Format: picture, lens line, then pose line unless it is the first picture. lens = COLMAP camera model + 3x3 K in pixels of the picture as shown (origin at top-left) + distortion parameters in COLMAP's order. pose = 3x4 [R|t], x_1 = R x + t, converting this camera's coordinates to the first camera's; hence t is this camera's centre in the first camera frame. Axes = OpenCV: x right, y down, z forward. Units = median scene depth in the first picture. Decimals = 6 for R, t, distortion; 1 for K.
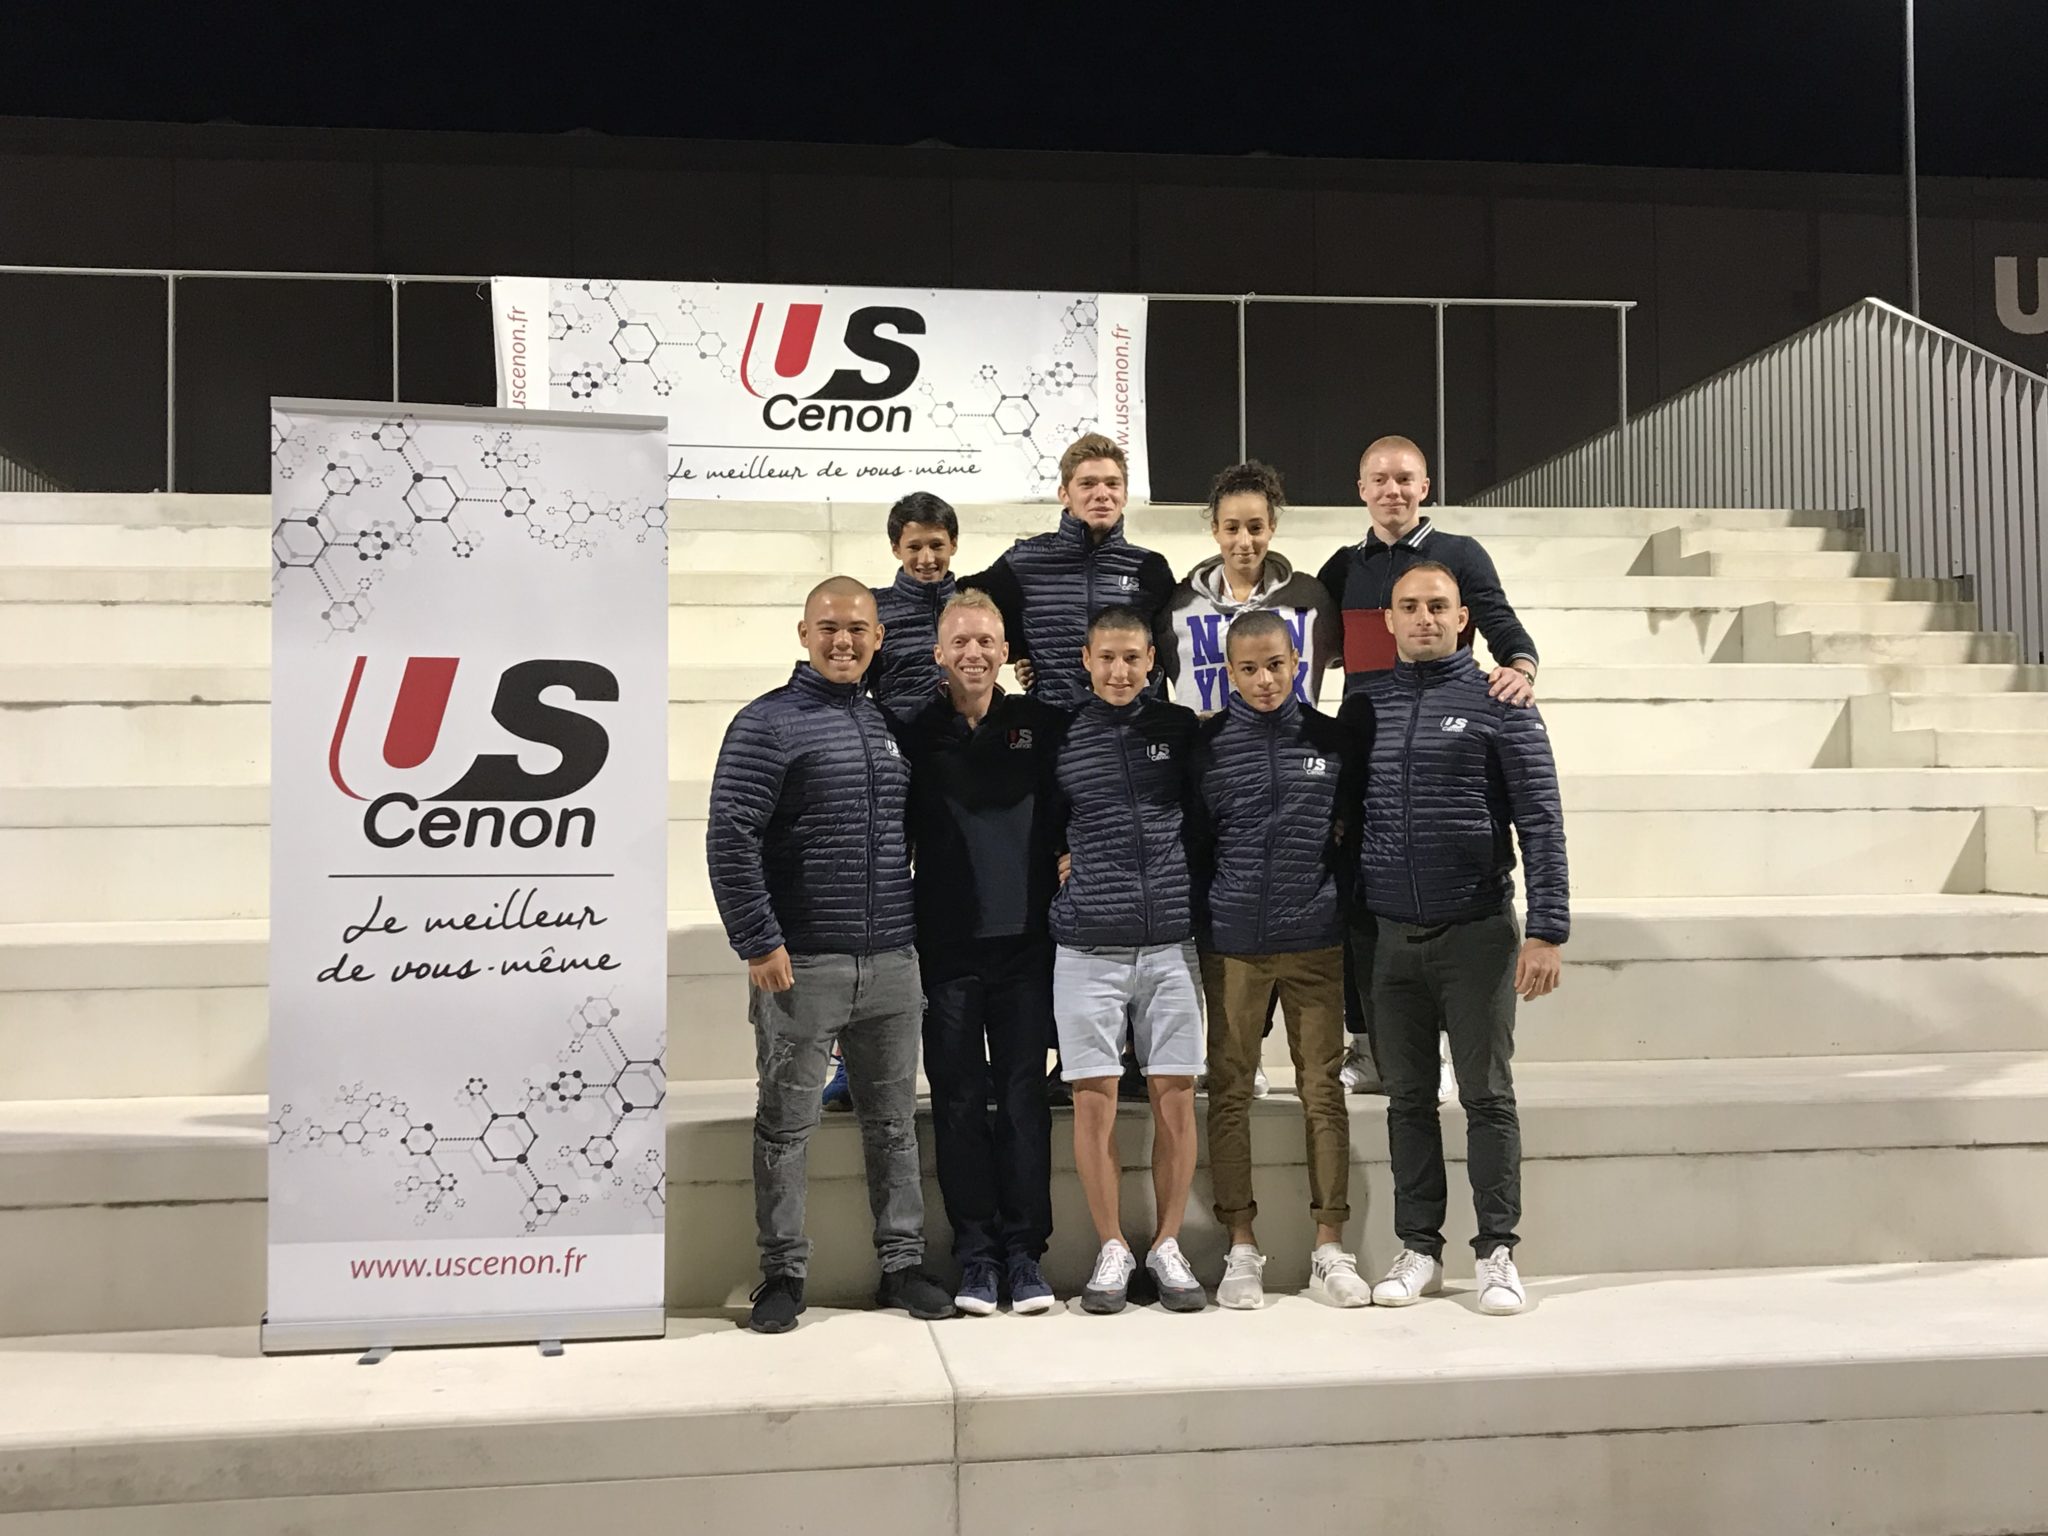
lens RADIAL K [[2226.5, 0, 1024.2], [0, 2226.5, 769.6], [0, 0, 1]] dist [0.001465, 0.003327]
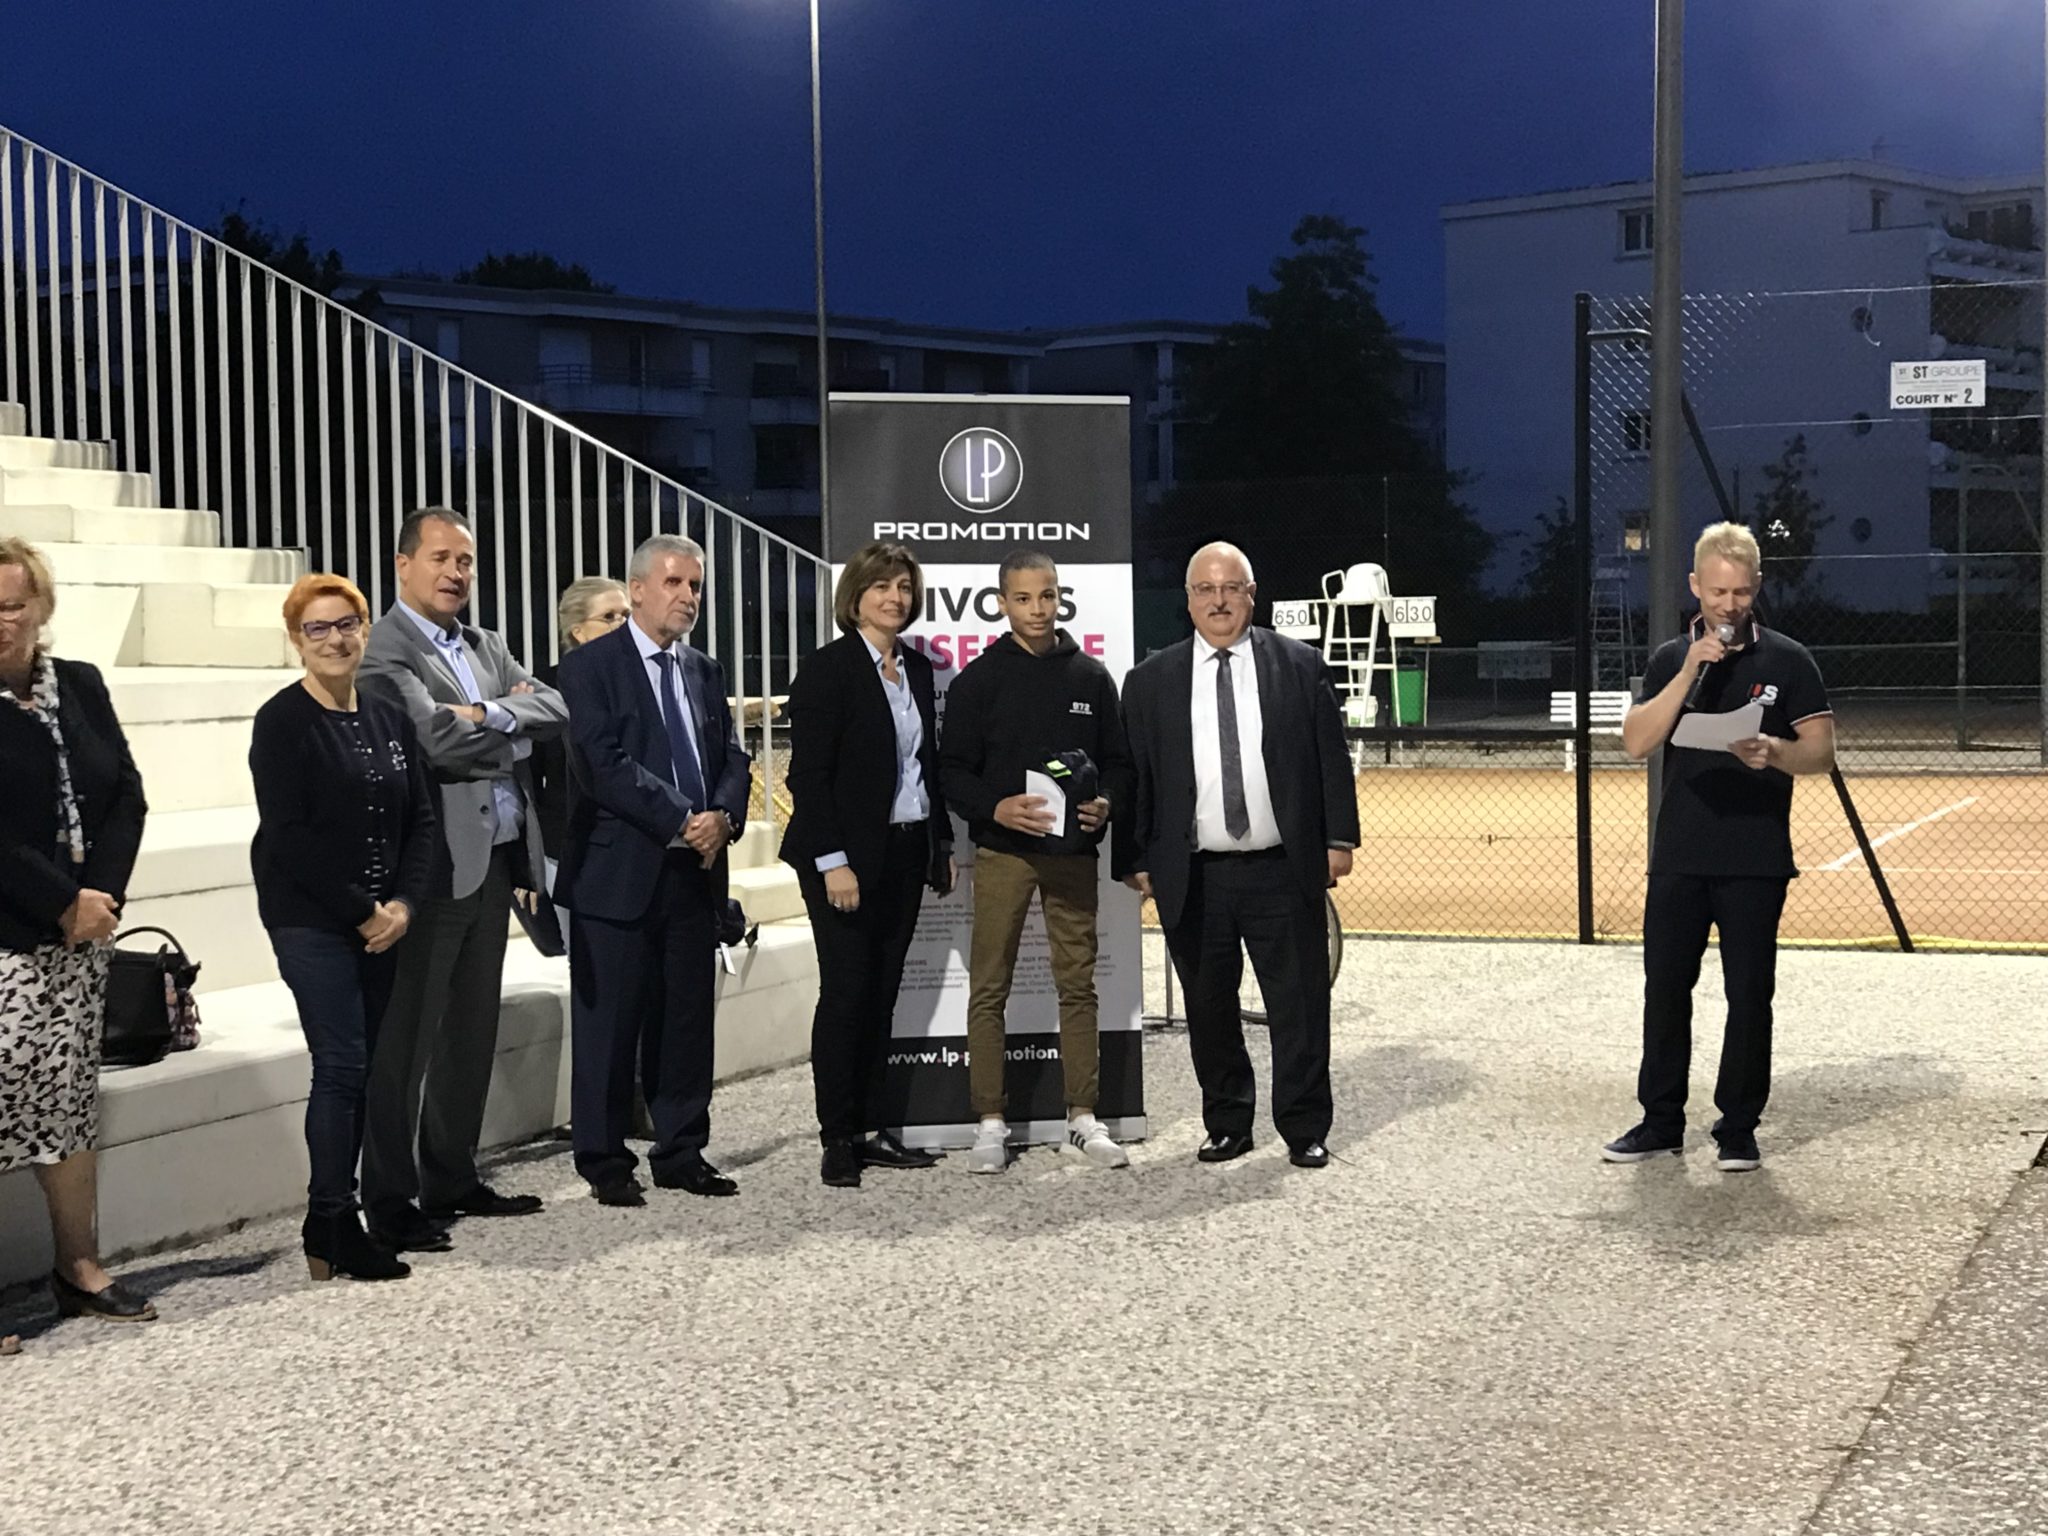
lens RADIAL K [[3346.1, 0, 1025.7], [0, 3346.1, 766.0], [0, 0, 1]] dist [0.219961, -0.968715]
pose [[0.491678, -0.030940, 0.870227, -0.647662], [-0.031635, 0.998074, 0.053360, 0.003763], [-0.870202, -0.053765, 0.489753, -0.124920]]
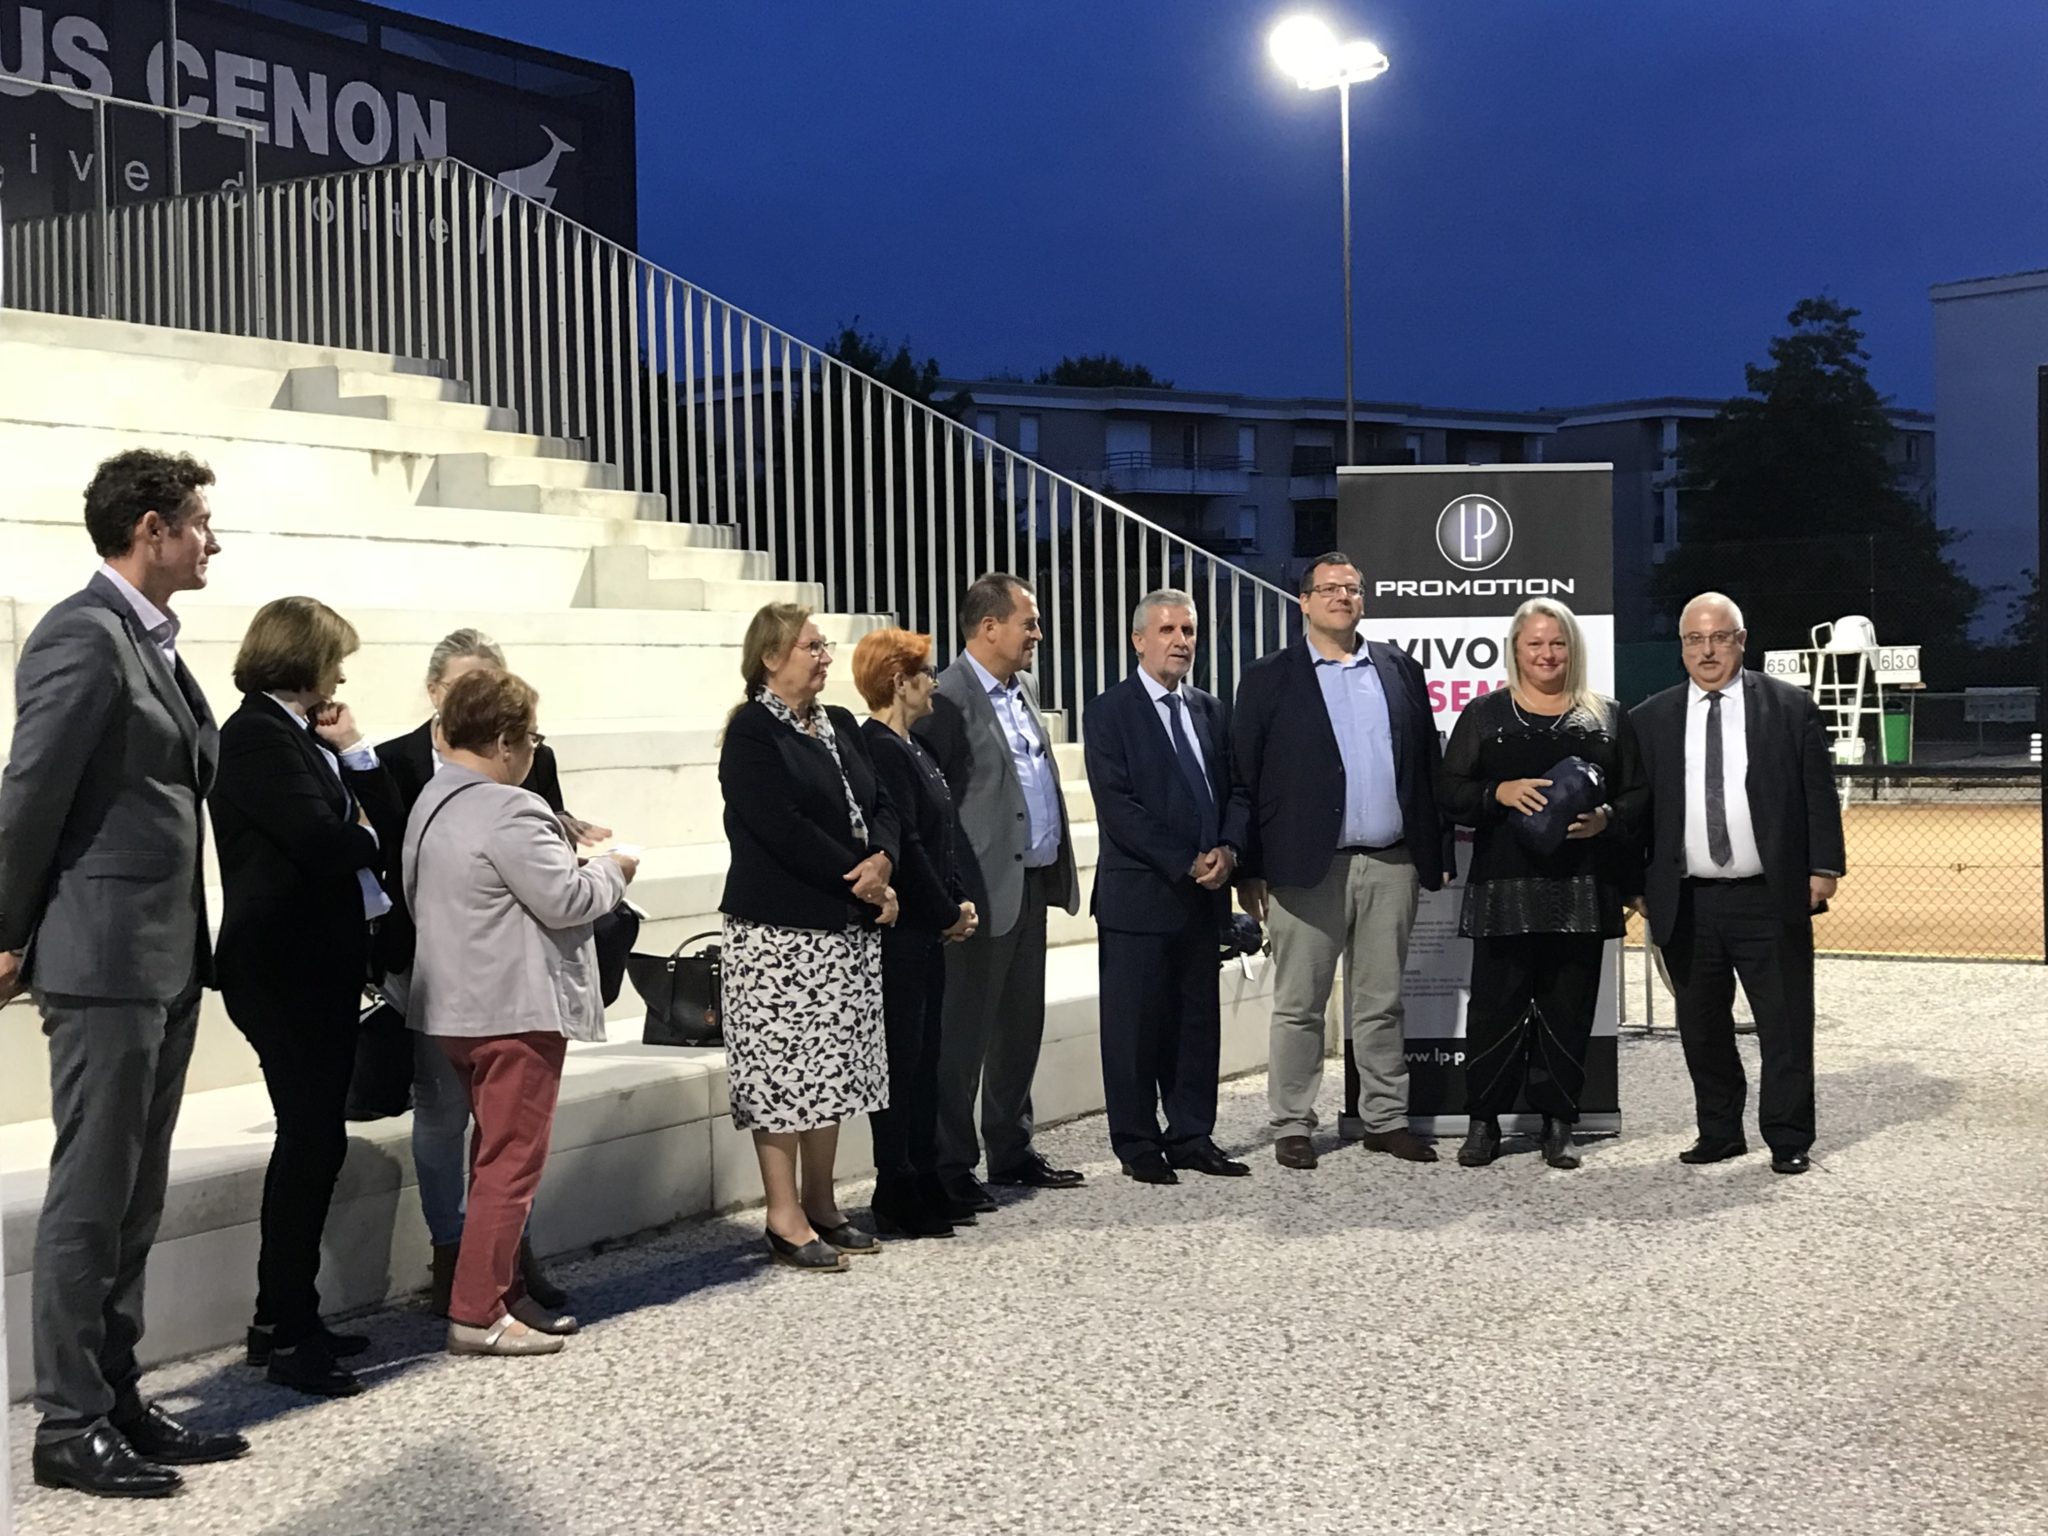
lens RADIAL K [[2973.8, 0, 1021.6], [0, 2973.8, 770.6], [0, 0, 1]] dist [0.182552, -0.763442]
pose [[0.634153, -0.021842, 0.772899, -0.655830], [-0.023064, 0.998622, 0.047144, 0.004870], [-0.772864, -0.047723, 0.632775, -0.143469]]
